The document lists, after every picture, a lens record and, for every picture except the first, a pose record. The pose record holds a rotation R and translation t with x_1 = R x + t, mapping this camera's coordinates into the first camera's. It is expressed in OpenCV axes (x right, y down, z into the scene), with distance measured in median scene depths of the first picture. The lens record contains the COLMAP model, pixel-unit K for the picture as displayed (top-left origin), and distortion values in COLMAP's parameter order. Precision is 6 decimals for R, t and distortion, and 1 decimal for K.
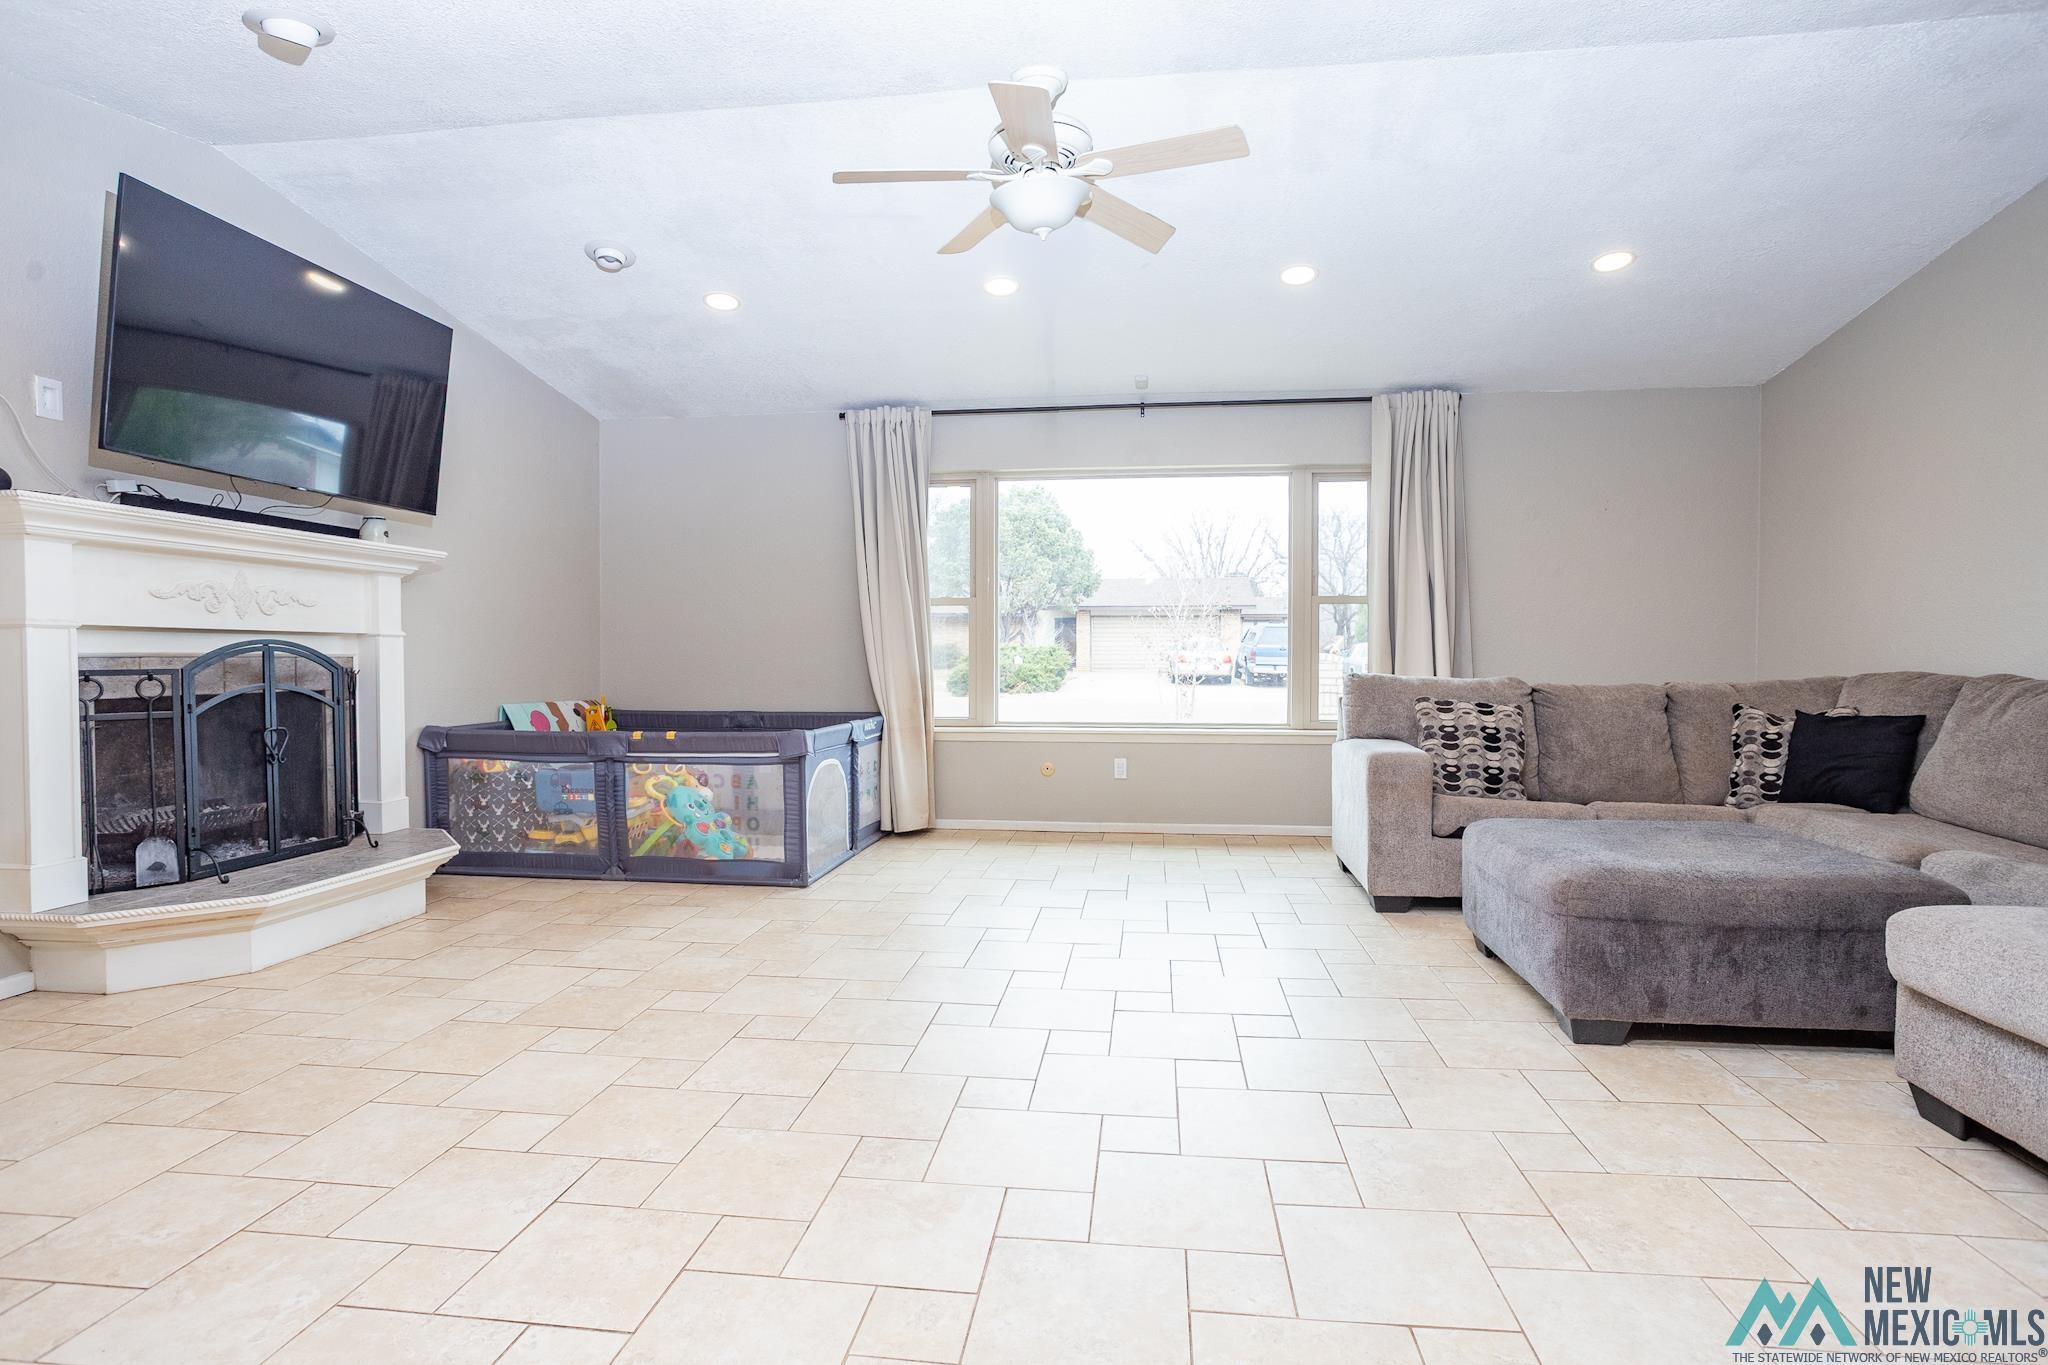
lens RADIAL K [[1048.8, 0, 1021.3], [0, 1048.8, 647.5], [0, 0, 1]] dist [-0.064179, 0.040684]
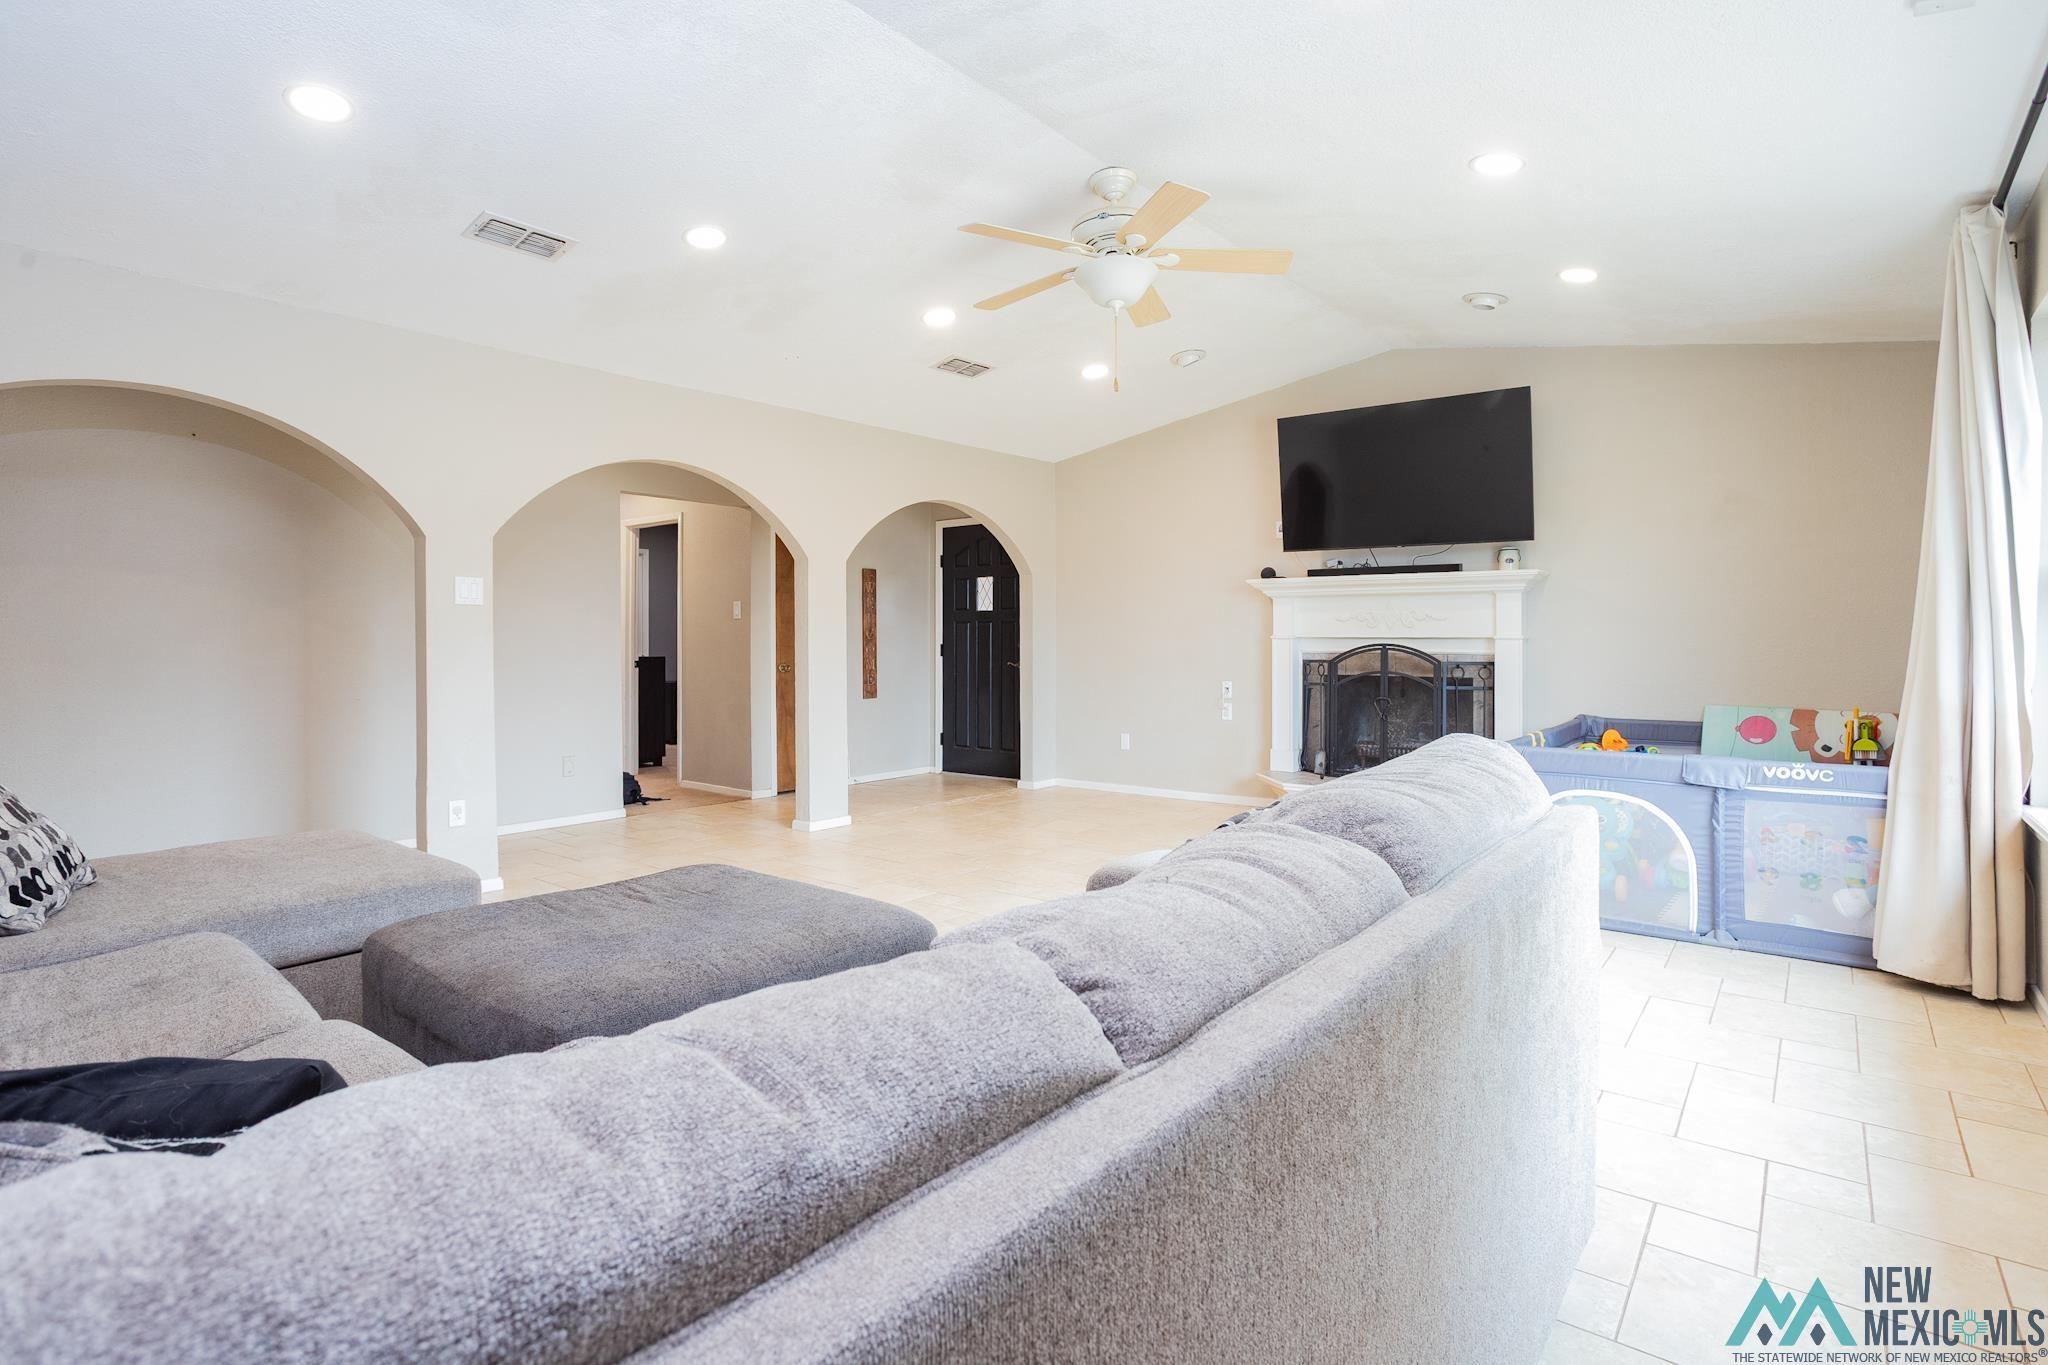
lens RADIAL K [[1019.1, 0, 1020.1], [0, 1019.1, 625.1], [0, 0, 1]] dist [-0.061857, 0.035479]
pose [[-0.516503, -0.004933, -0.856271, 0.772406], [0.009938, 0.999882, -0.011755, -0.019569], [0.856228, -0.014581, -0.516393, 1.099574]]
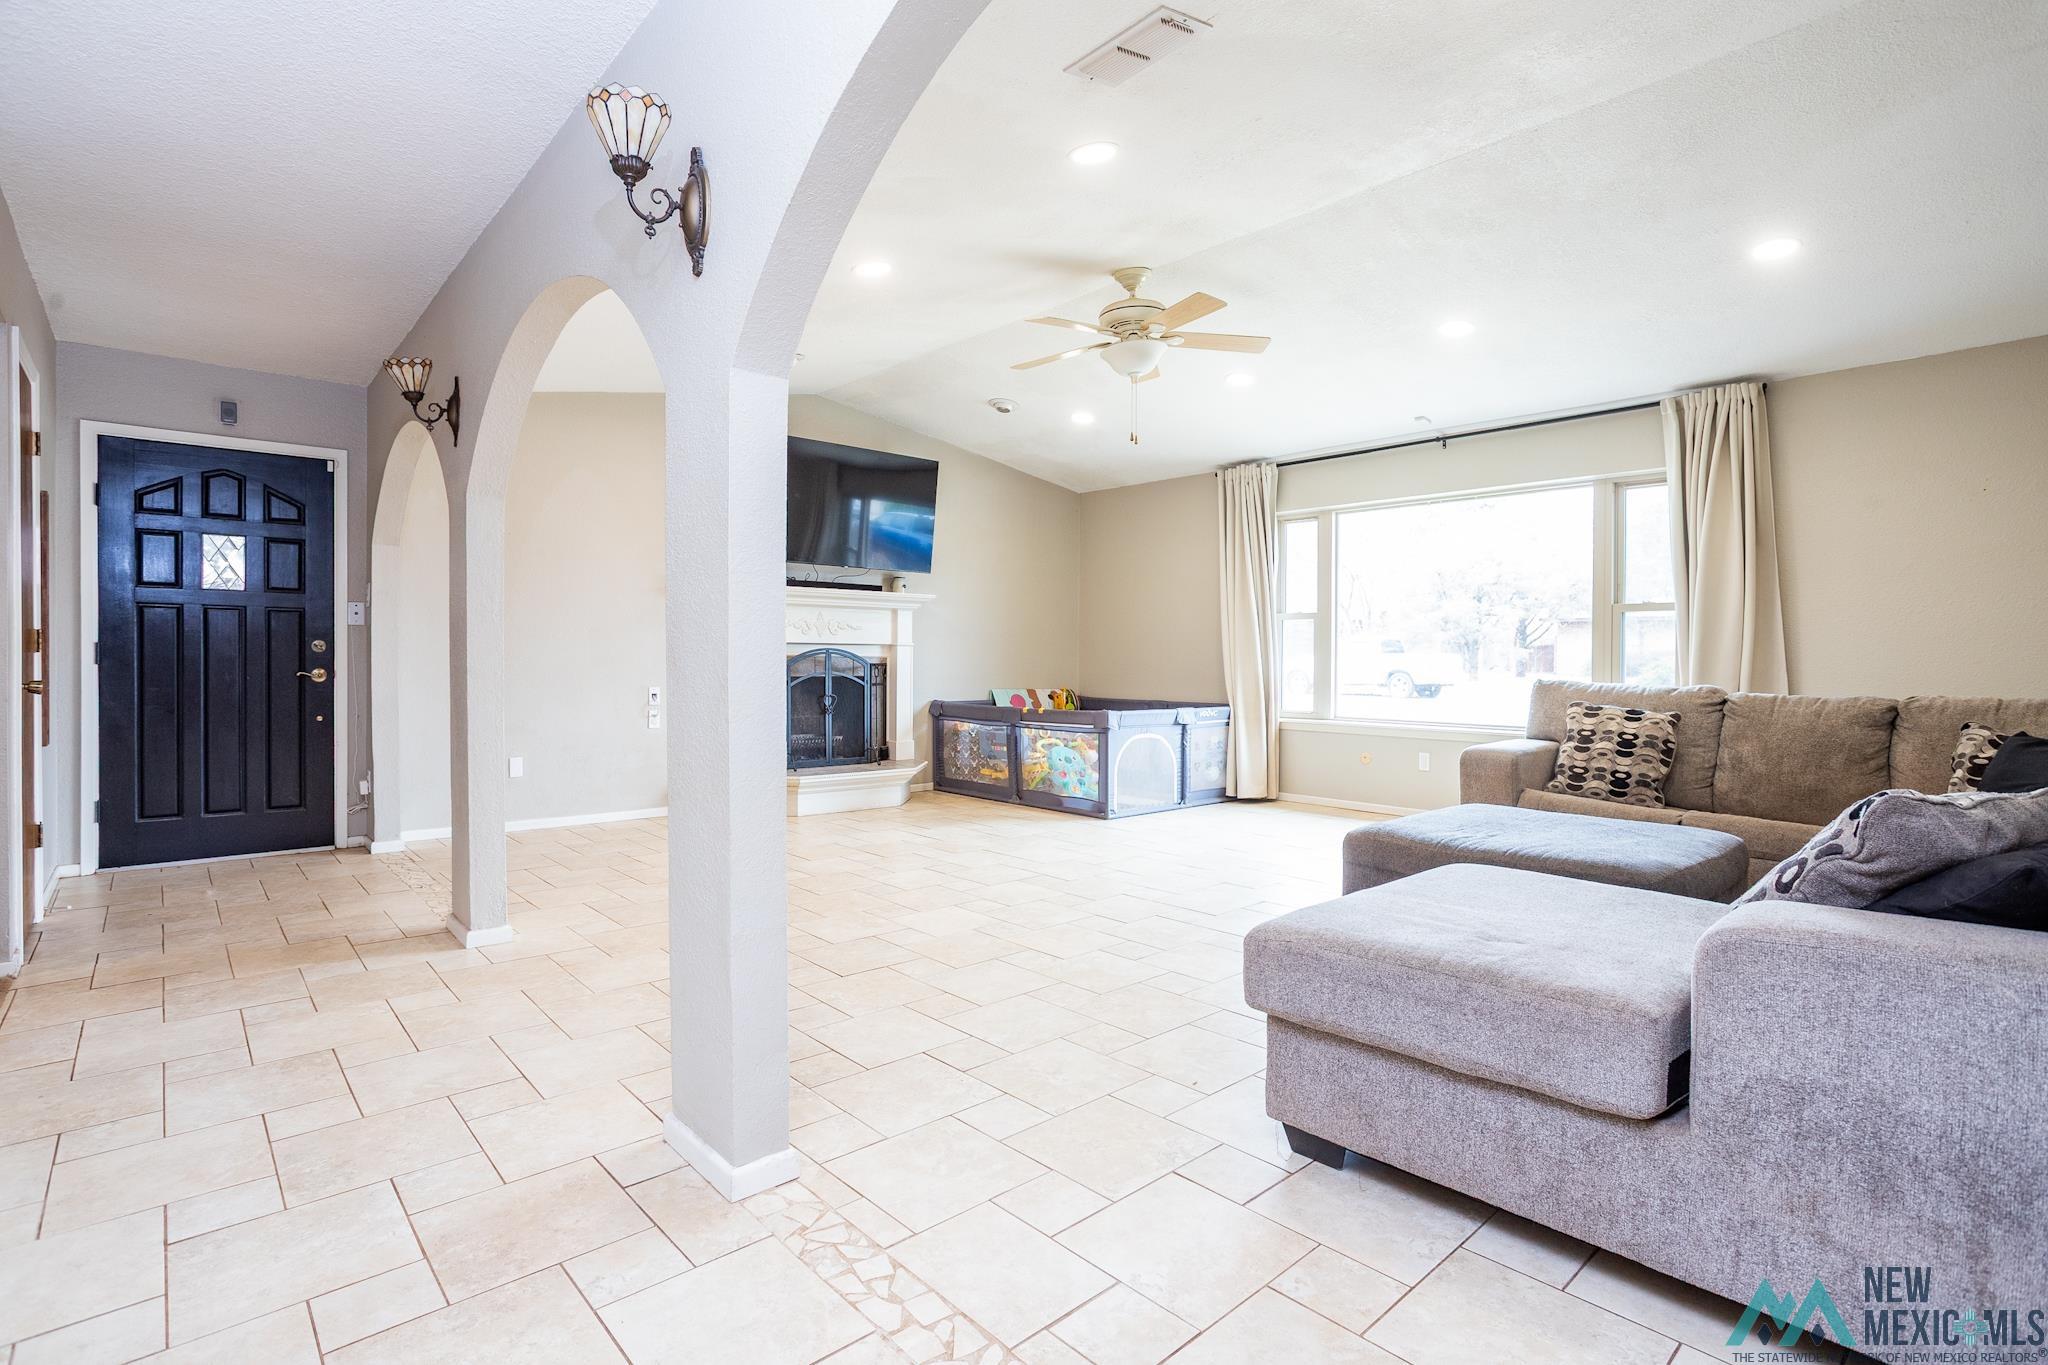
lens RADIAL K [[1019.1, 0, 1020.1], [0, 1019.1, 625.1], [0, 0, 1]] dist [-0.061857, 0.035479]
pose [[0.746347, -0.014880, -0.665391, 0.640922], [-0.003448, 0.999650, -0.026221, -0.001869], [0.665549, 0.021864, 0.746034, -0.135626]]
